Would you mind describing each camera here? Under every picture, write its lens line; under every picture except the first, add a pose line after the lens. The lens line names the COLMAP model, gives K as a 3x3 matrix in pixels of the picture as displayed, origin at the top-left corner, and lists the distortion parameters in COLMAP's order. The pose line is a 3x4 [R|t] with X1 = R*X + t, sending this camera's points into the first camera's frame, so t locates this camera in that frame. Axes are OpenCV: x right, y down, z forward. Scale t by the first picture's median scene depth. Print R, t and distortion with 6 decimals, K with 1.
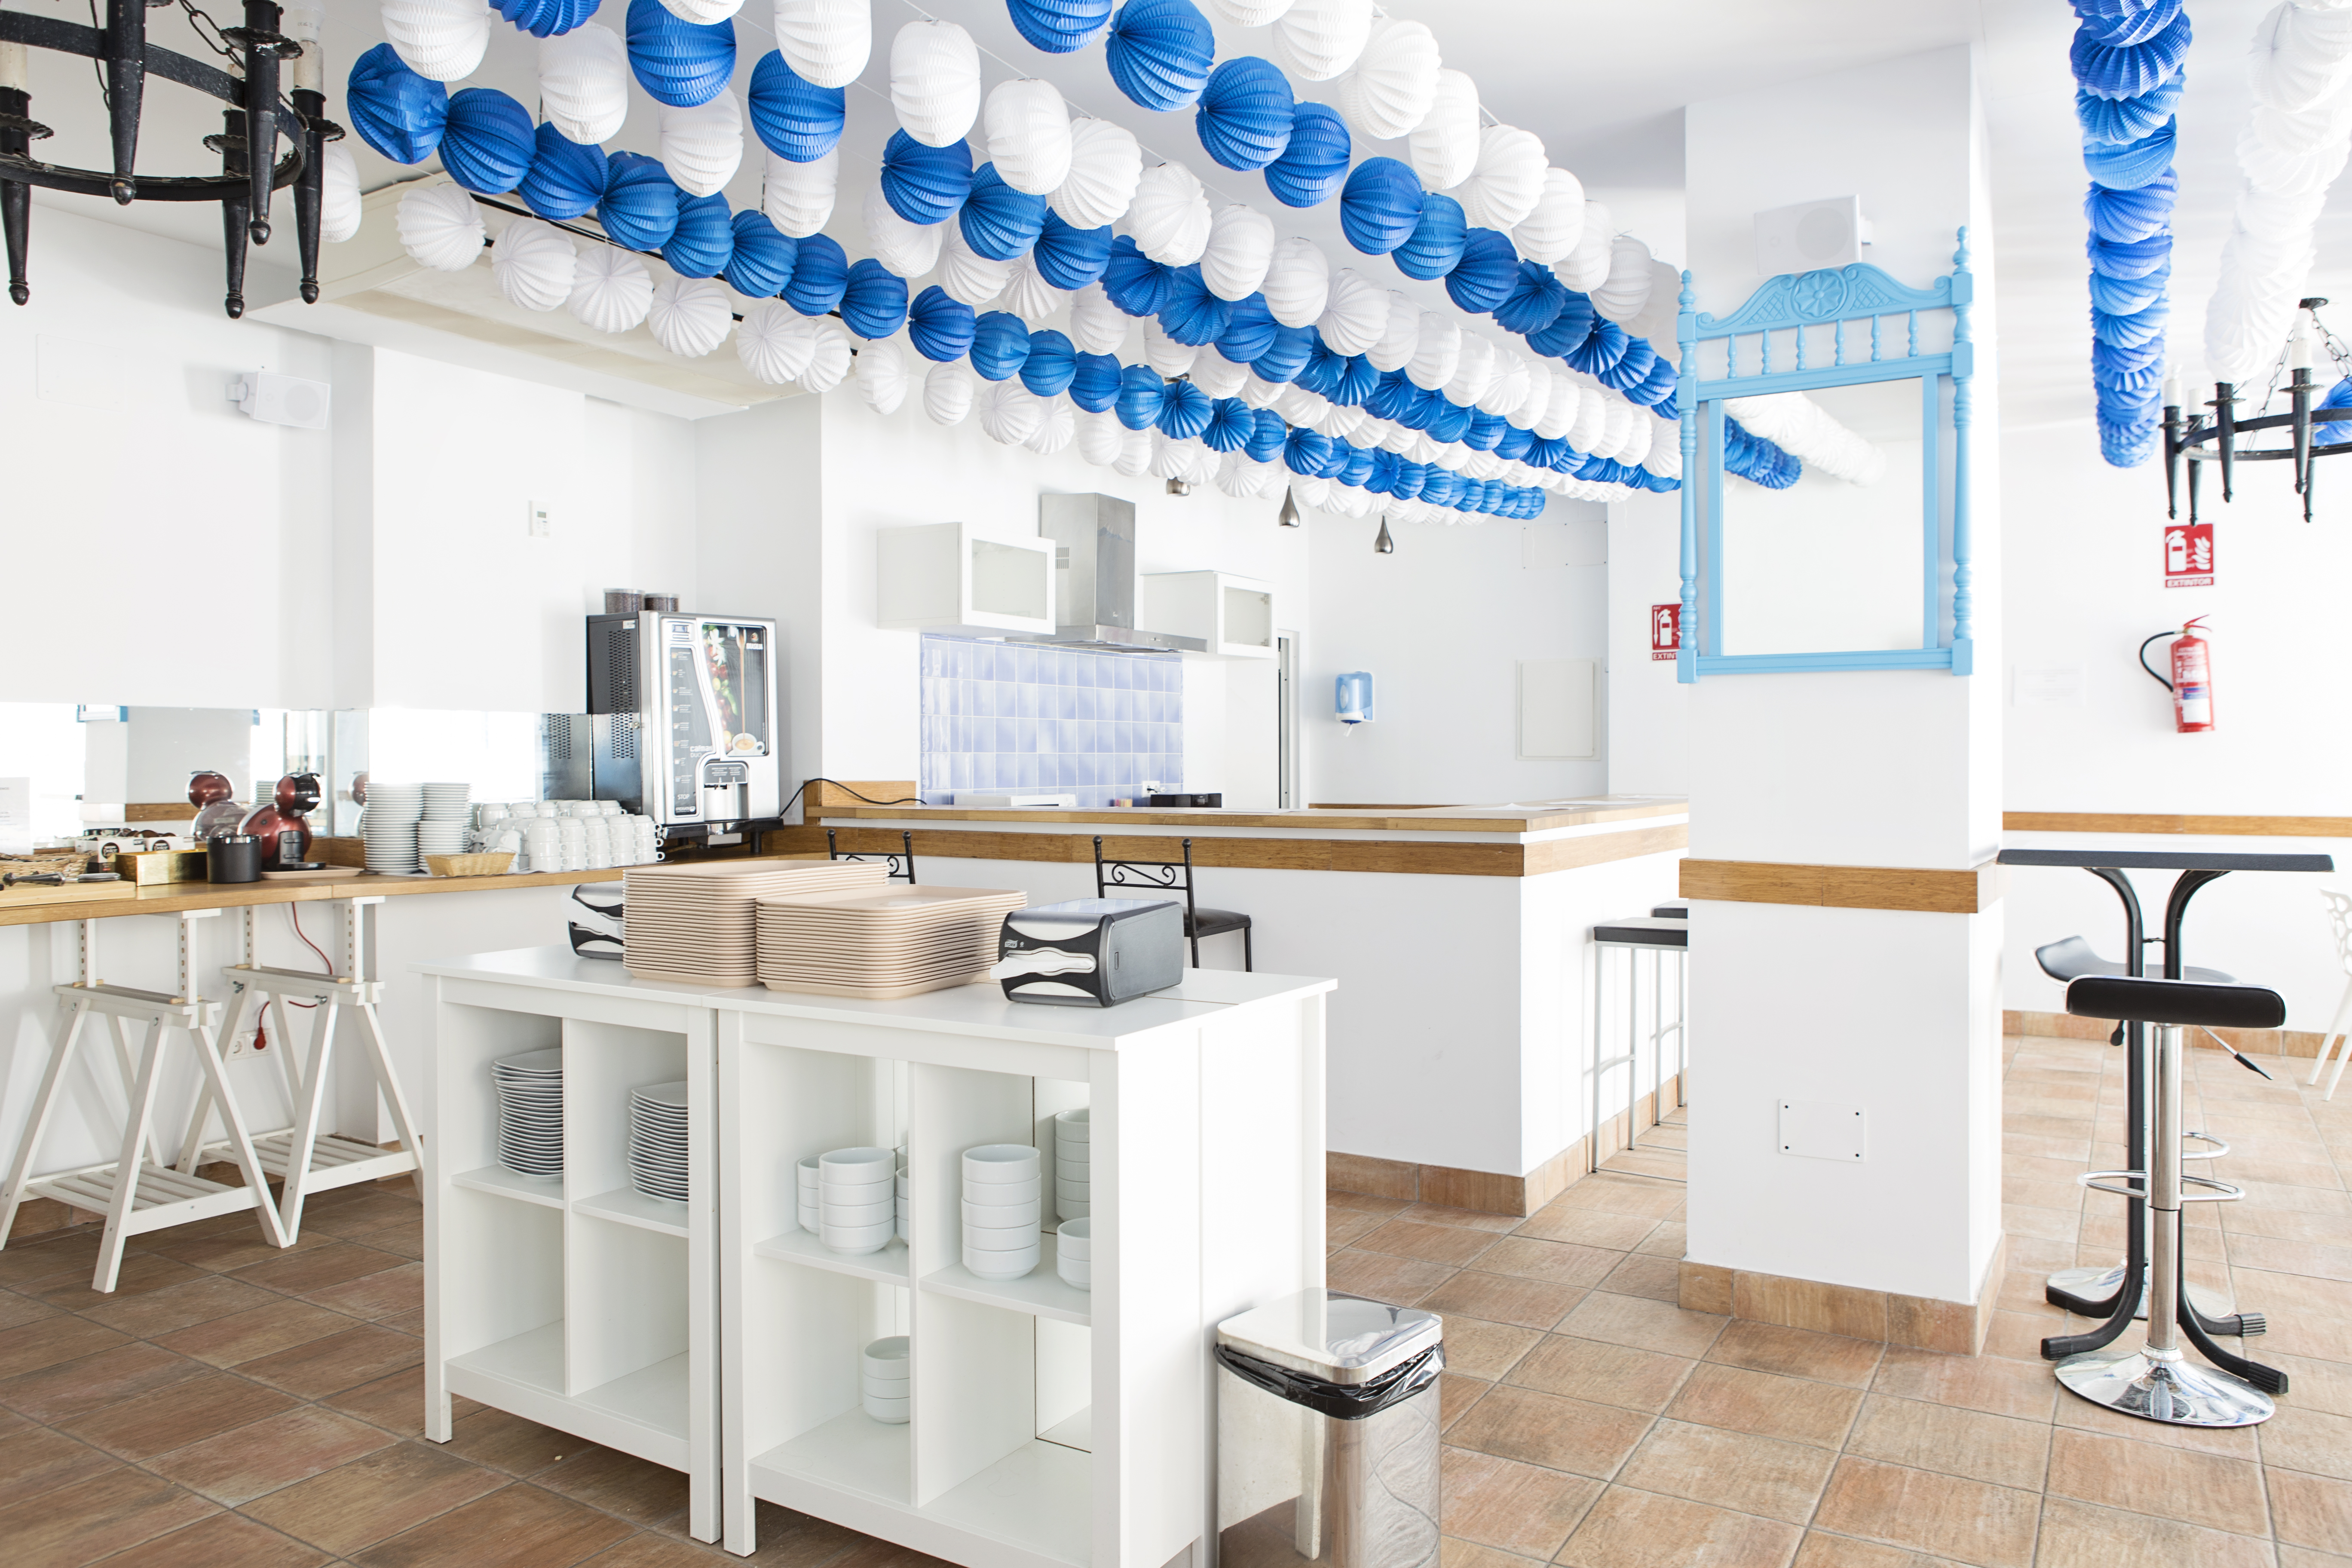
lens RADIAL K [[1574.2, 0, 1181.6], [0, 1574.2, 780.4], [0, 0, 1]] dist [-0.033426, 0.000808]
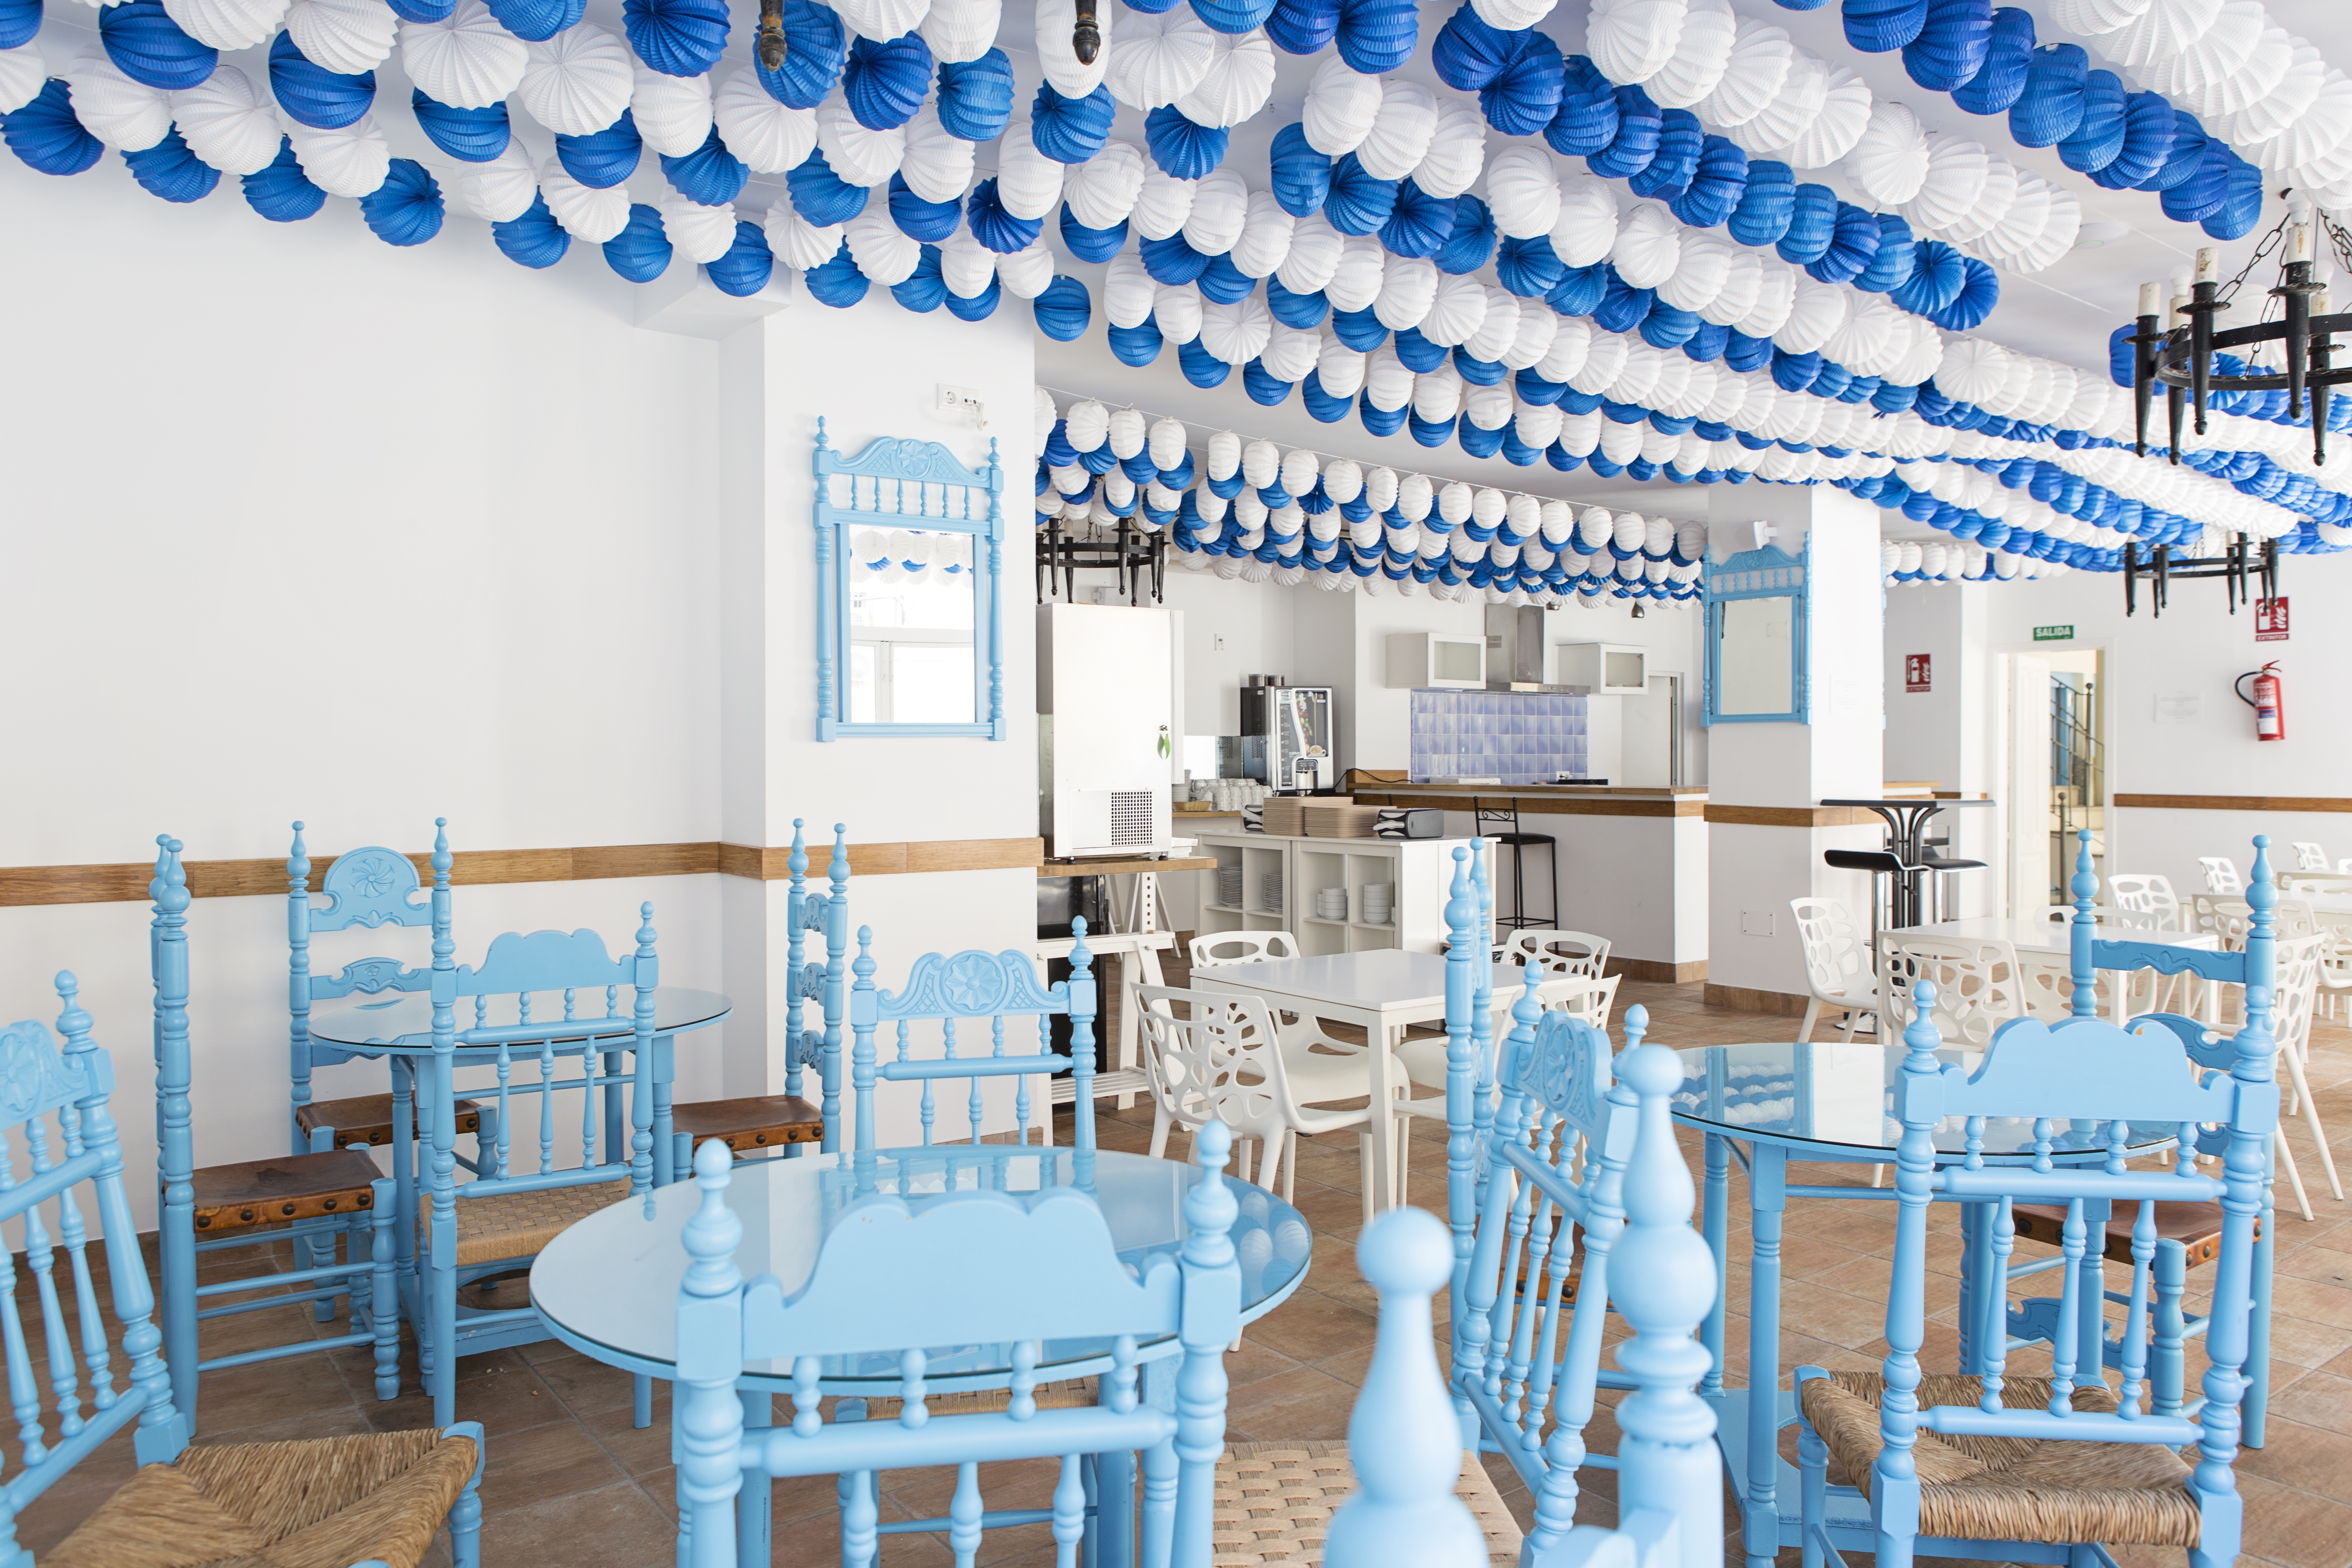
lens RADIAL K [[1574.2, 0, 1177.1], [0, 1574.2, 779.1], [0, 0, 1]] dist [-0.033426, 0.000808]
pose [[0.927056, 0.006253, -0.374870, 0.296297], [-0.005241, 0.999979, 0.003718, 0.006032], [0.374886, -0.001482, 0.927070, -0.884306]]
